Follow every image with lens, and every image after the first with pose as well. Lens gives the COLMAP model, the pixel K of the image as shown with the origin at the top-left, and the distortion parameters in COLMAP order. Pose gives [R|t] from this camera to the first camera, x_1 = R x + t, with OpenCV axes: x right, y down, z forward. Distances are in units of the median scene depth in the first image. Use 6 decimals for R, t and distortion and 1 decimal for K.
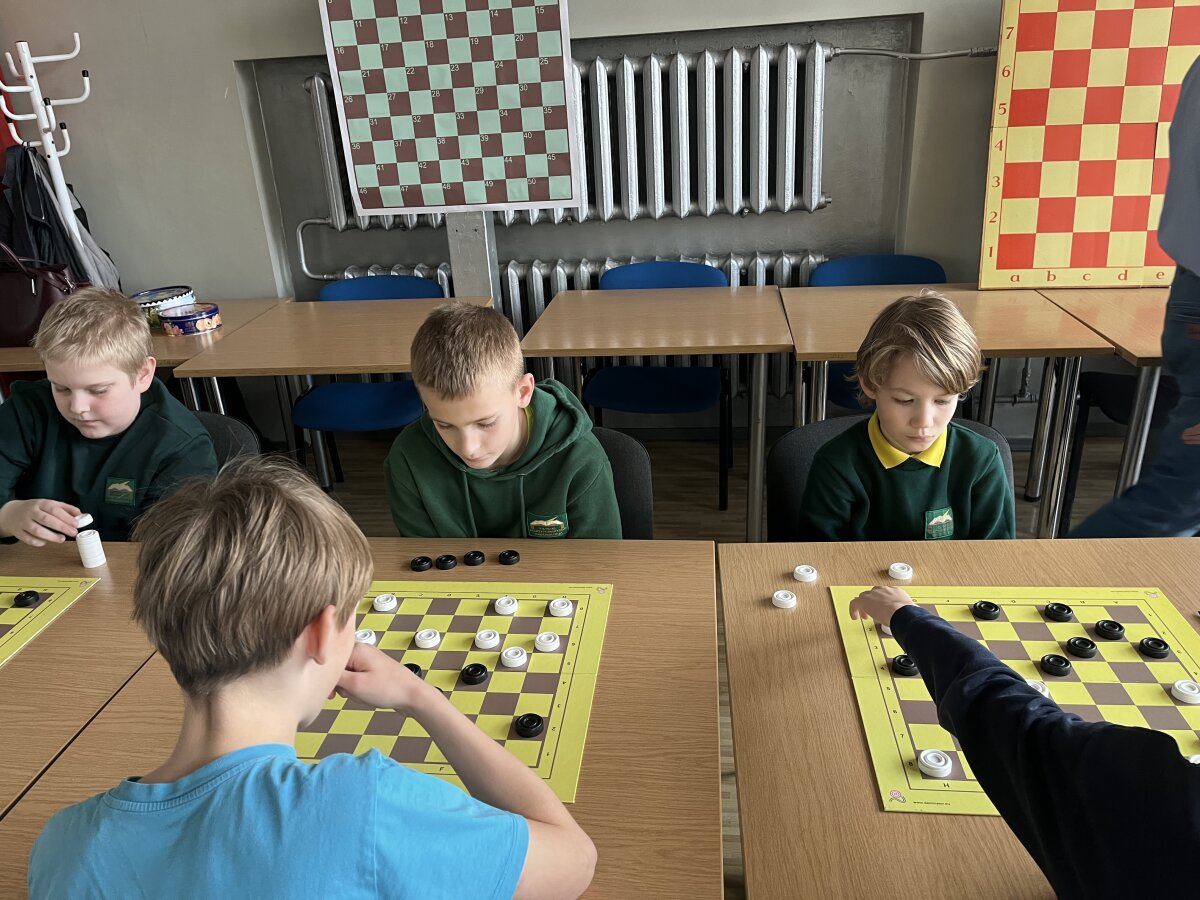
lens RADIAL K [[905.2, 0, 592.3], [0, 905.2, 451.6], [0, 0, 1]] dist [0.075451, -0.098427]
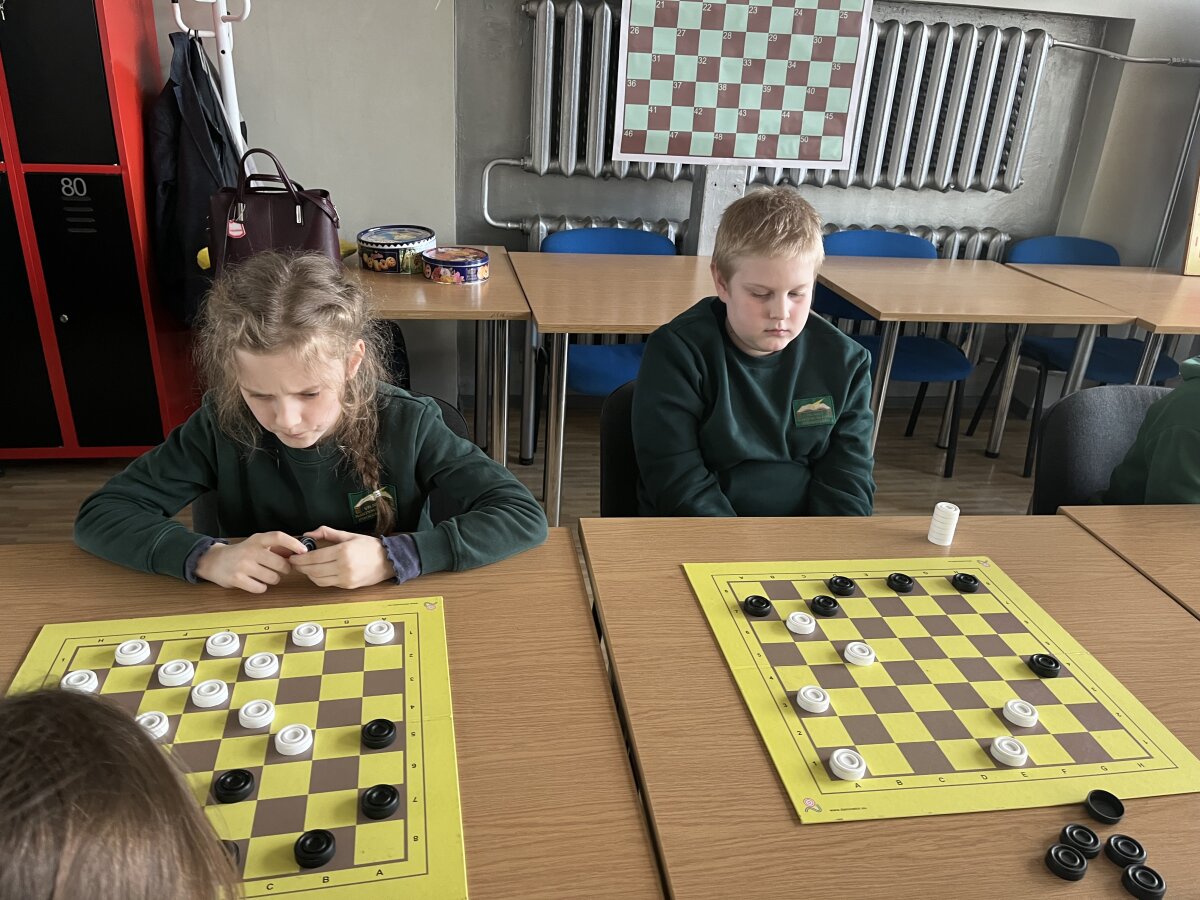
lens RADIAL K [[970.9, 0, 599.3], [0, 970.9, 473.0], [0, 0, 1]] dist [0.096350, -0.149925]
pose [[0.952166, -0.012551, 0.305322, -0.601352], [-0.001209, 0.998994, 0.044836, 0.009925], [-0.305577, -0.043061, 0.951193, 0.063846]]
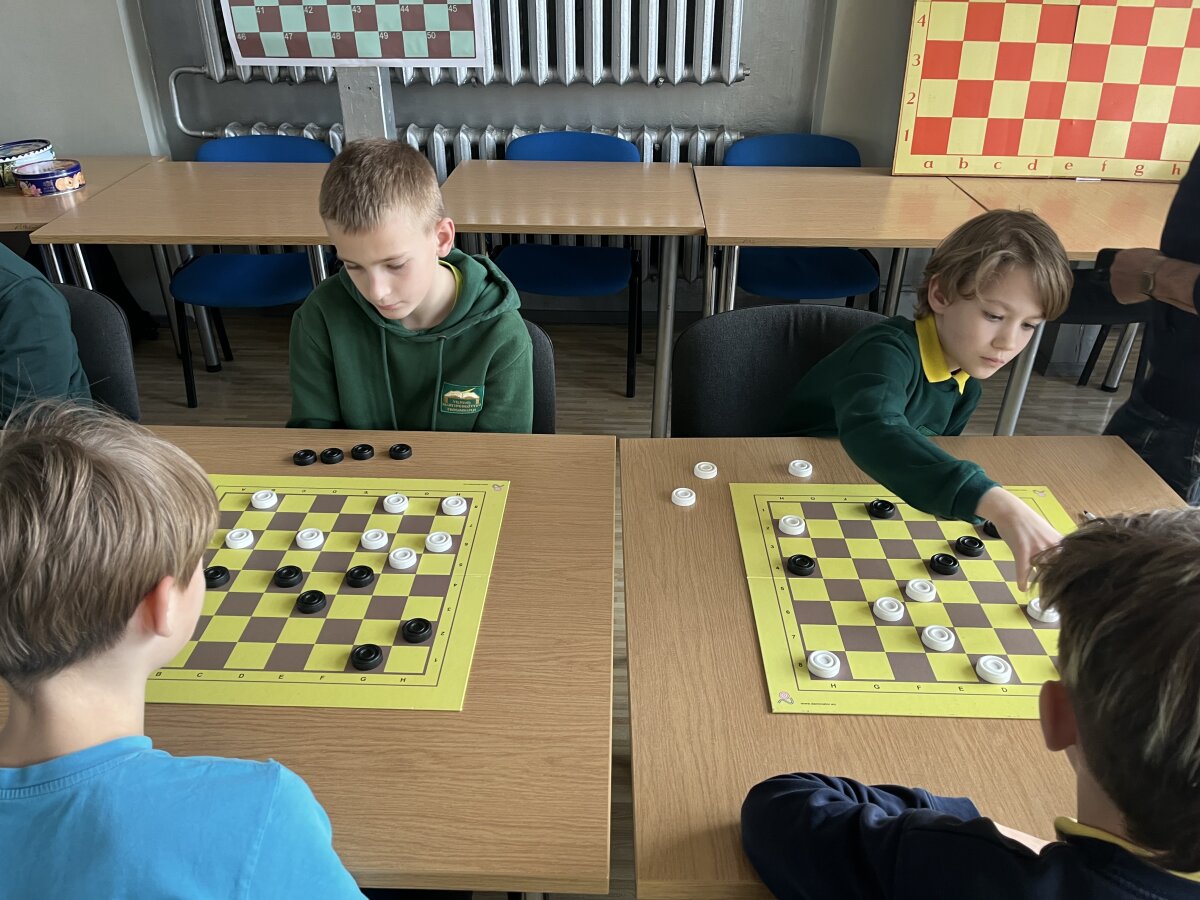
lens RADIAL K [[881.9, 0, 594.4], [0, 881.9, 441.1], [0, 0, 1]] dist [0.075801, -0.096278]
pose [[0.995460, 0.006192, 0.094974, 0.014355], [-0.018540, 0.991380, 0.129698, -0.011645], [-0.093352, -0.130870, 0.986995, 0.045693]]
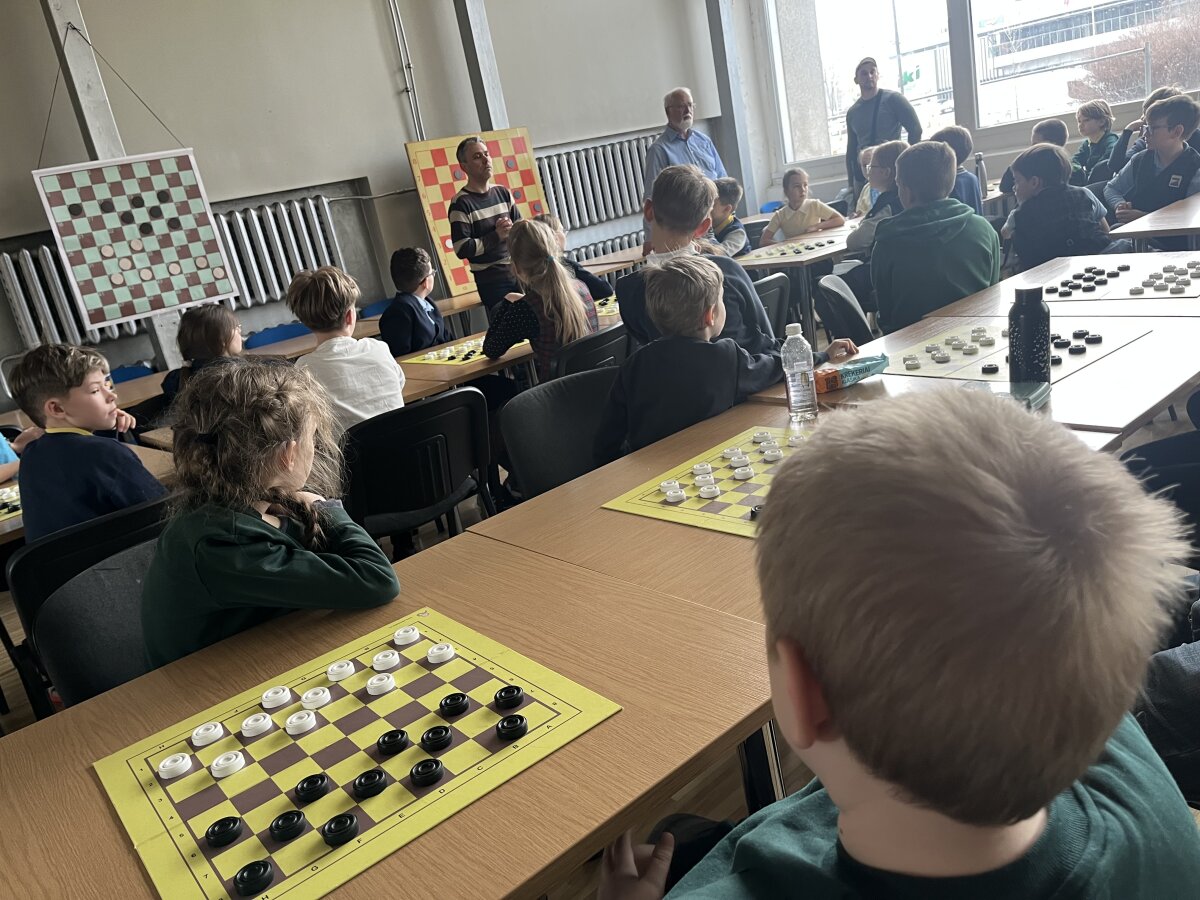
lens RADIAL K [[905.2, 0, 592.3], [0, 905.2, 451.6], [0, 0, 1]] dist [0.075451, -0.098427]
pose [[0.652611, -0.285576, 0.701816, -0.851317], [0.414573, 0.909888, -0.015265, 0.283392], [-0.634214, 0.300916, 0.712195, -0.508950]]
